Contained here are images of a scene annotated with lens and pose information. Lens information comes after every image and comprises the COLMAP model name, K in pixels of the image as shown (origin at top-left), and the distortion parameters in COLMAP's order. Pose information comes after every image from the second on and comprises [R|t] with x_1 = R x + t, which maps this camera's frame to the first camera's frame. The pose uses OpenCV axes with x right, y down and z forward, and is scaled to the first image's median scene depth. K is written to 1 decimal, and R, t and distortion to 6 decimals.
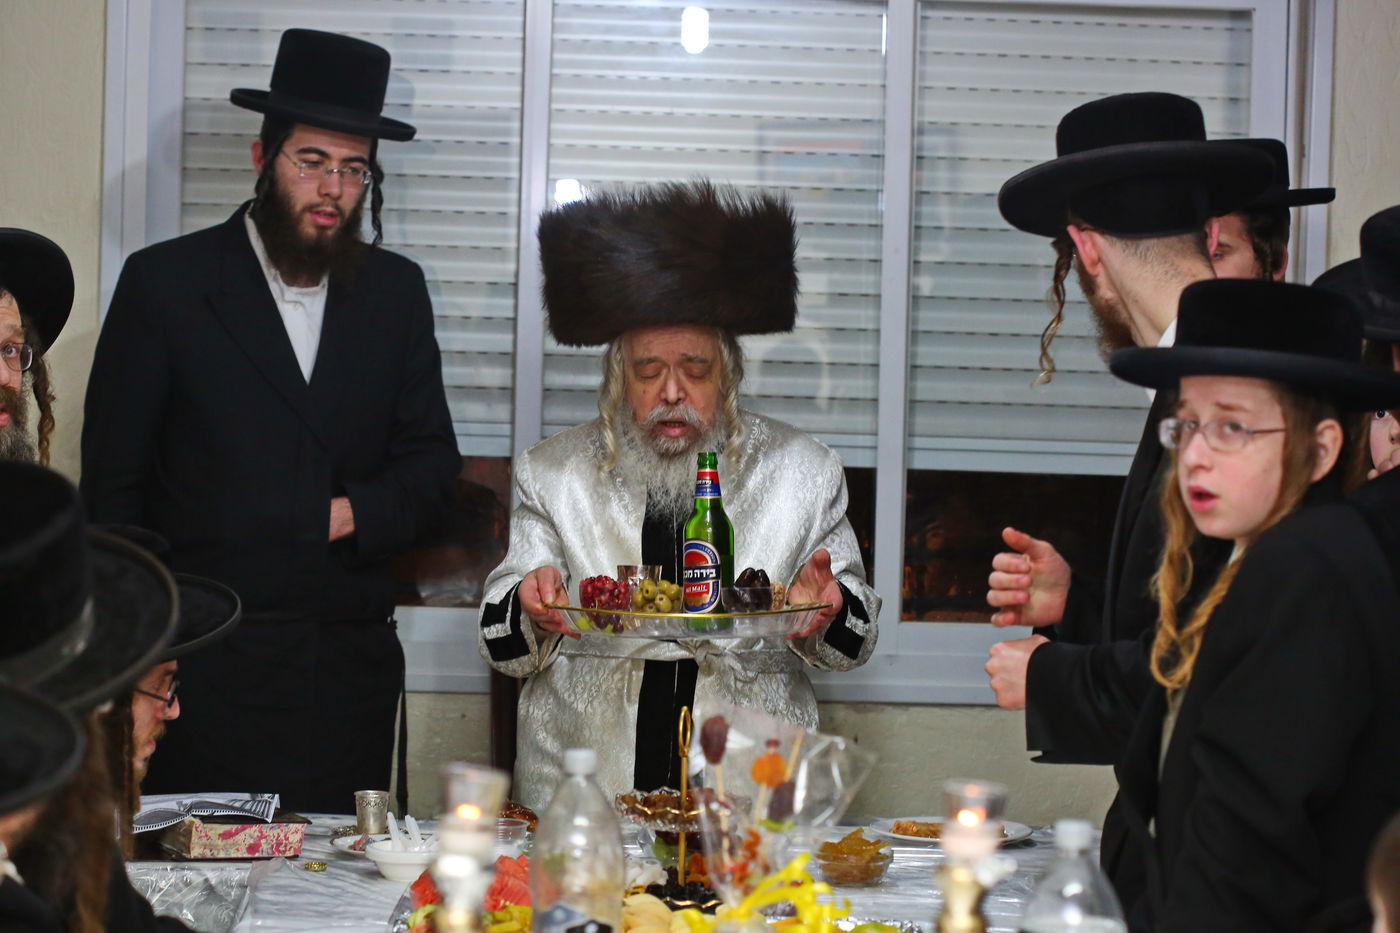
lens RADIAL K [[4026.7, 0, 700.0], [0, 4026.7, 466.5], [0, 0, 1]] dist [-0.093688, -1.161301]
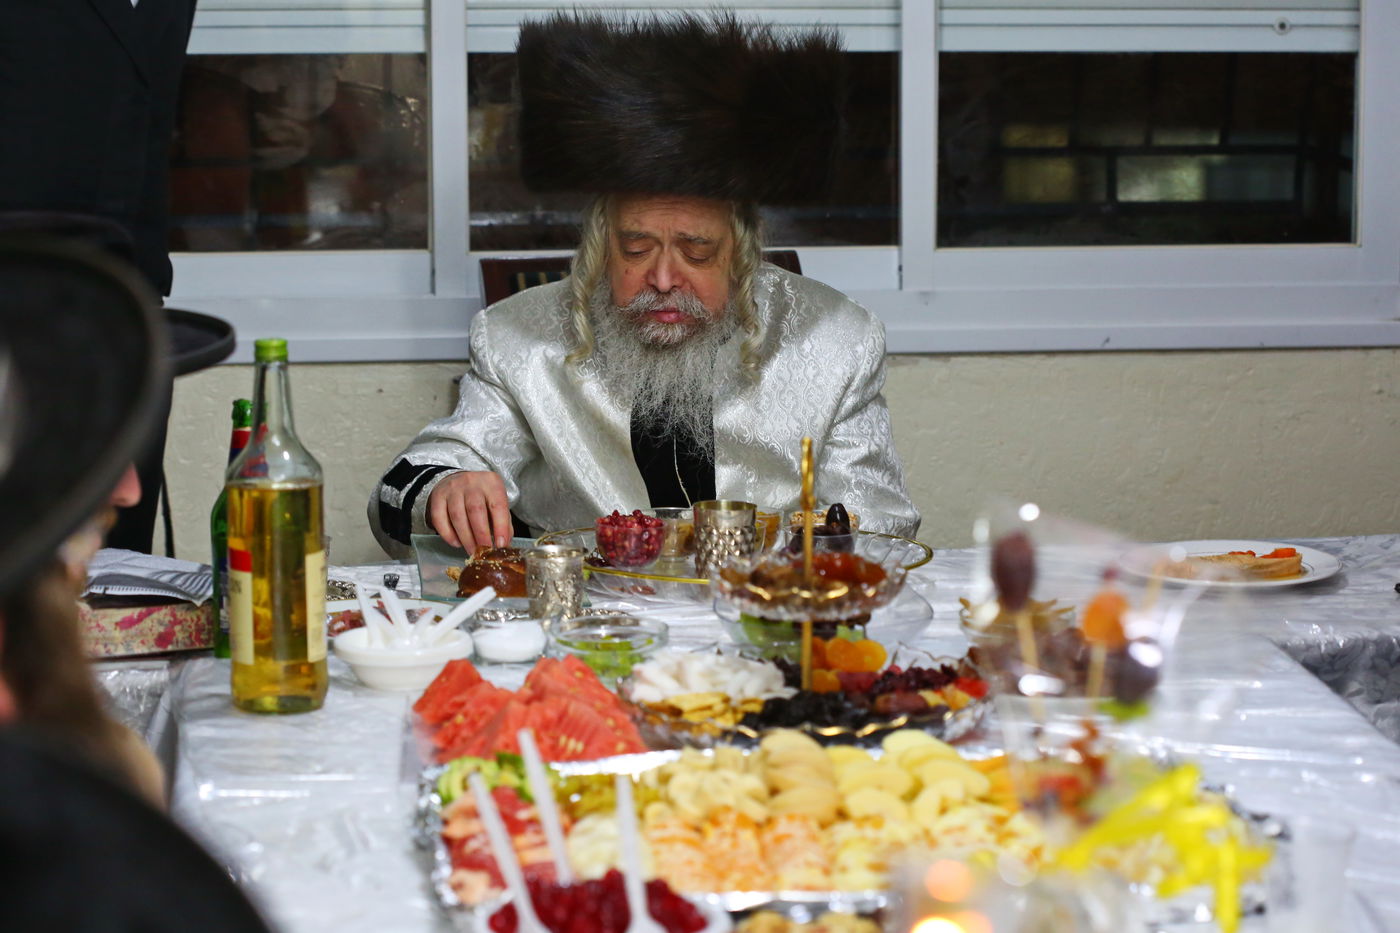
lens RADIAL K [[4026.7, 0, 700.0], [0, 4026.7, 466.5], [0, 0, 1]] dist [-0.093688, -1.161301]
pose [[0.997222, -0.039785, 0.062974, -0.047137], [0.032309, 0.992772, 0.115584, -0.011249], [-0.067118, -0.113228, 0.991299, 0.228483]]
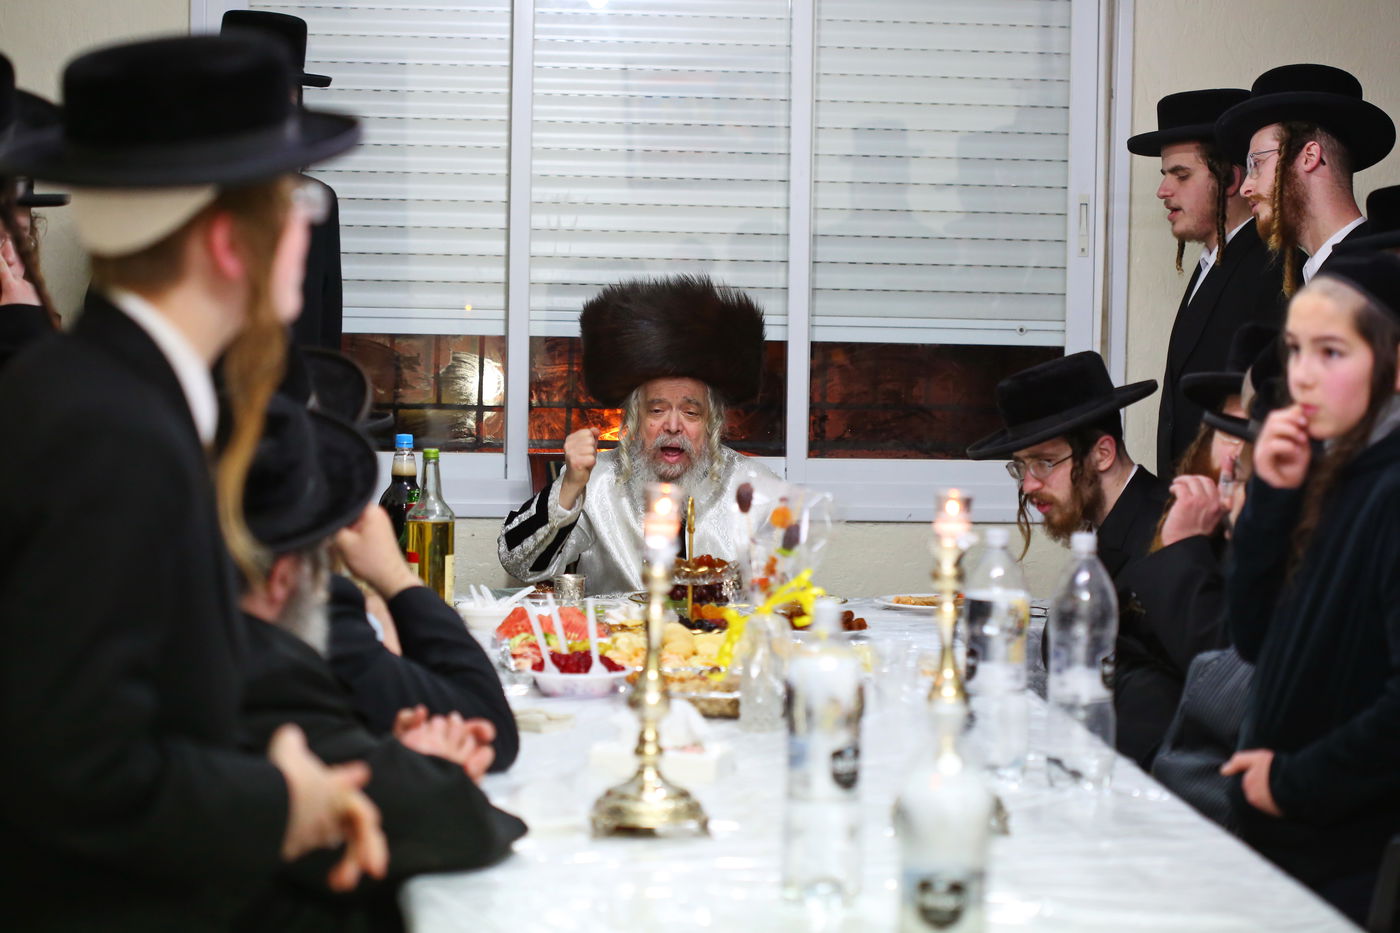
lens RADIAL K [[4026.7, 0, 700.0], [0, 4026.7, 466.5], [0, 0, 1]] dist [-0.093688, -1.161301]
pose [[0.998510, -0.014525, 0.052592, -0.054065], [0.013434, 0.999688, 0.021051, 0.013549], [-0.052881, -0.020313, 0.998394, -0.302330]]
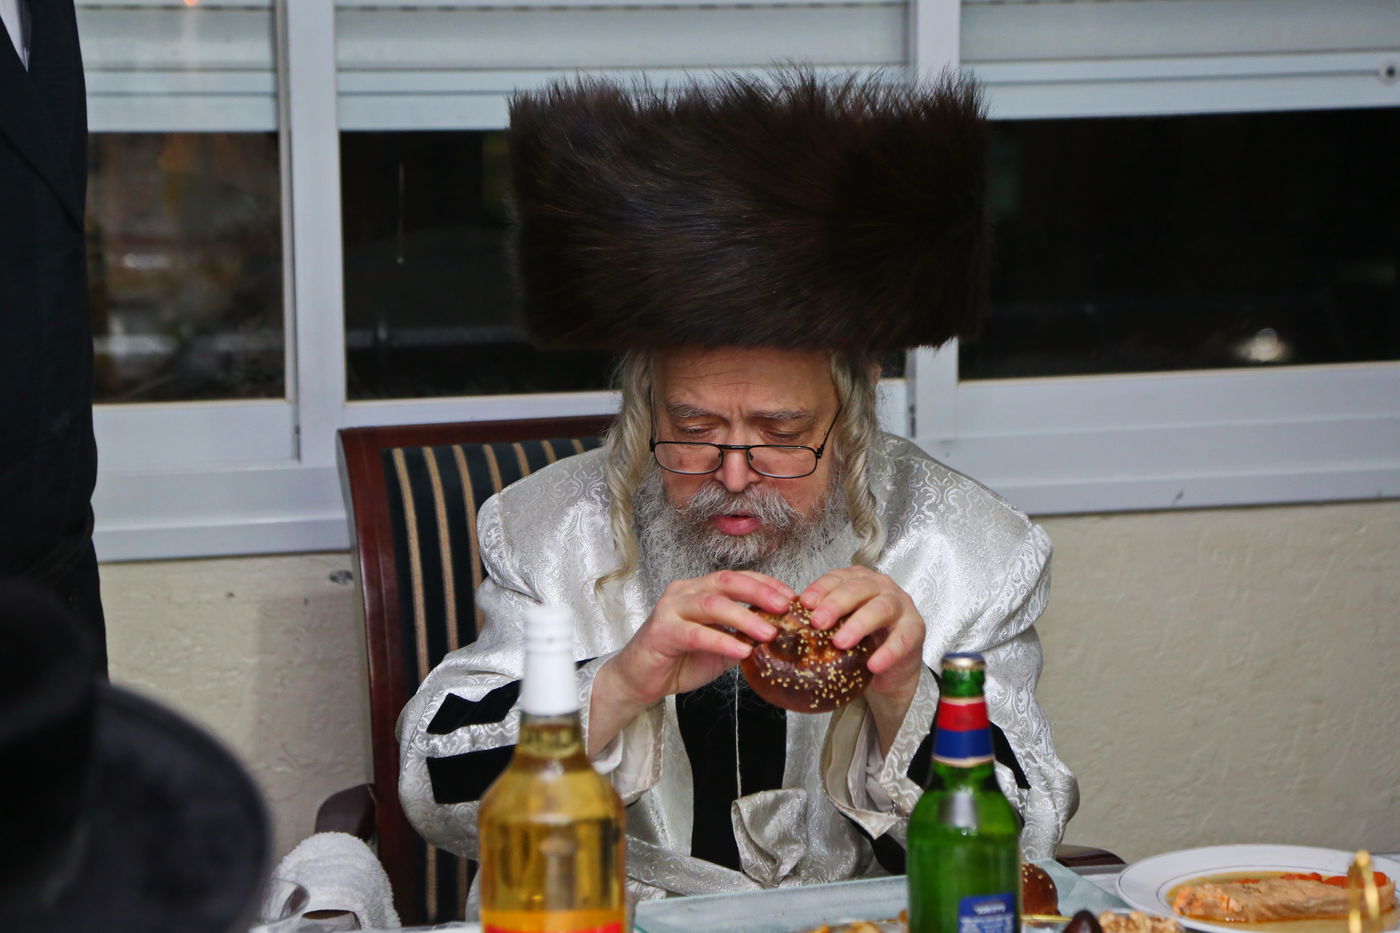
lens RADIAL K [[3662.4, 0, 700.1], [0, 3662.4, 500.8], [0, 0, 1]] dist [0.516124, -0.416871]
pose [[0.982175, -0.066983, 0.175631, -0.084690], [0.045617, 0.991359, 0.122989, -0.012530], [-0.182352, -0.112785, 0.976743, 0.481825]]
